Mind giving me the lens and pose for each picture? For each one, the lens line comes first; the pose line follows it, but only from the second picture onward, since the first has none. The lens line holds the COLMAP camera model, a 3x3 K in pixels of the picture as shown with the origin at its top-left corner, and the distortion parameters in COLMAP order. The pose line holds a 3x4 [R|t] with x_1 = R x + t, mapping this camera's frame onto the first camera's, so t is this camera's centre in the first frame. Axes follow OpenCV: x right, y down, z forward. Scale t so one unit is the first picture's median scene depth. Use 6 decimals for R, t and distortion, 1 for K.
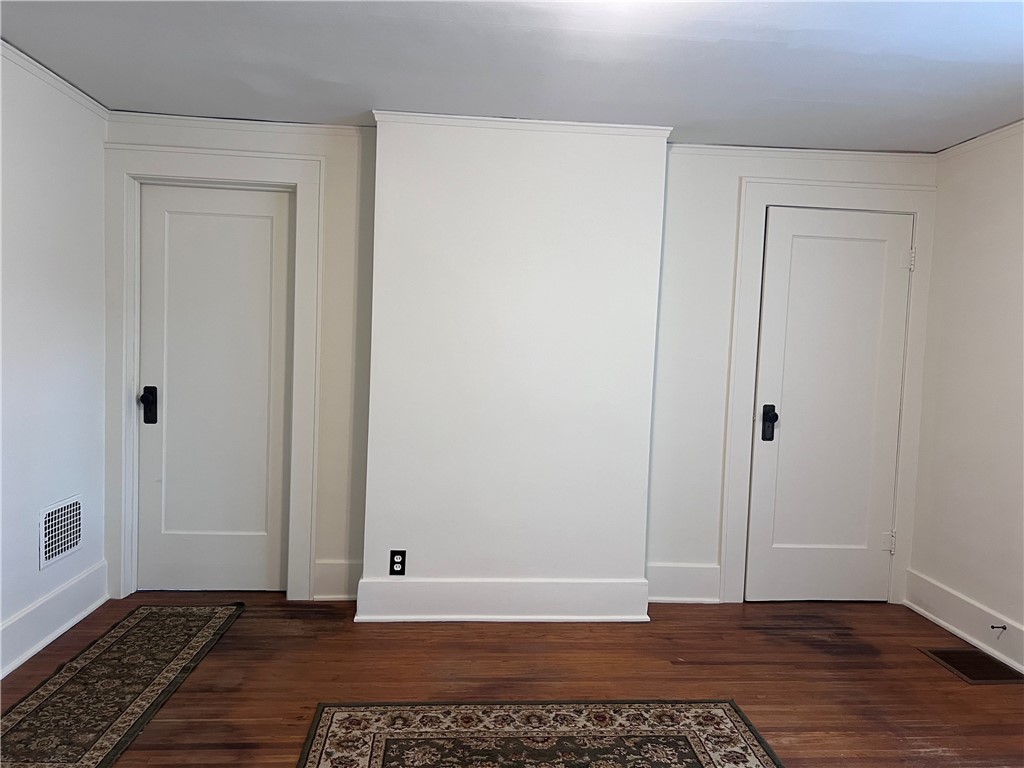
lens RADIAL K [[769.6, 0, 505.5], [0, 769.6, 390.3], [0, 0, 1]] dist [0.051797, -0.057803]
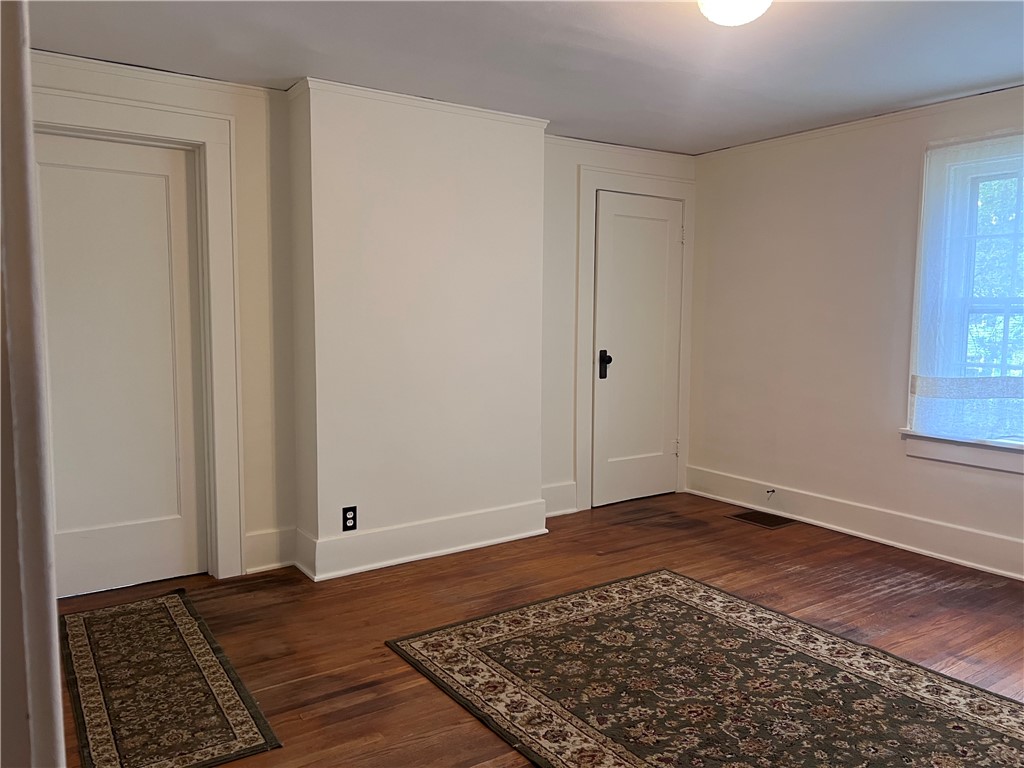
lens RADIAL K [[769.6, 0, 507.0], [0, 769.6, 383.0], [0, 0, 1]] dist [0.051797, -0.057803]
pose [[0.867883, -0.076718, 0.490809, -0.481549], [0.058368, 0.996908, 0.052616, -0.002605], [-0.493328, -0.017017, 0.869677, -0.013326]]
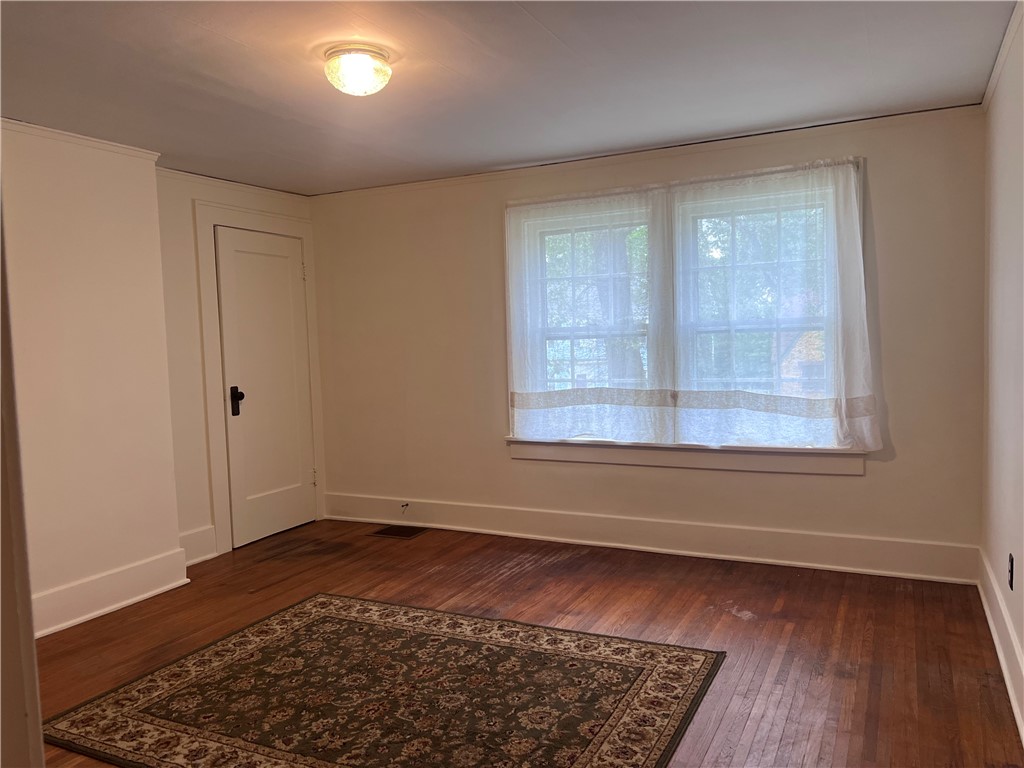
lens RADIAL K [[769.6, 0, 516.8], [0, 769.6, 387.8], [0, 0, 1]] dist [0.051797, -0.057803]
pose [[0.511192, -0.106413, 0.852854, -0.564458], [0.104833, 0.992616, 0.061016, -0.008694], [-0.853049, 0.058217, 0.518573, -0.033061]]
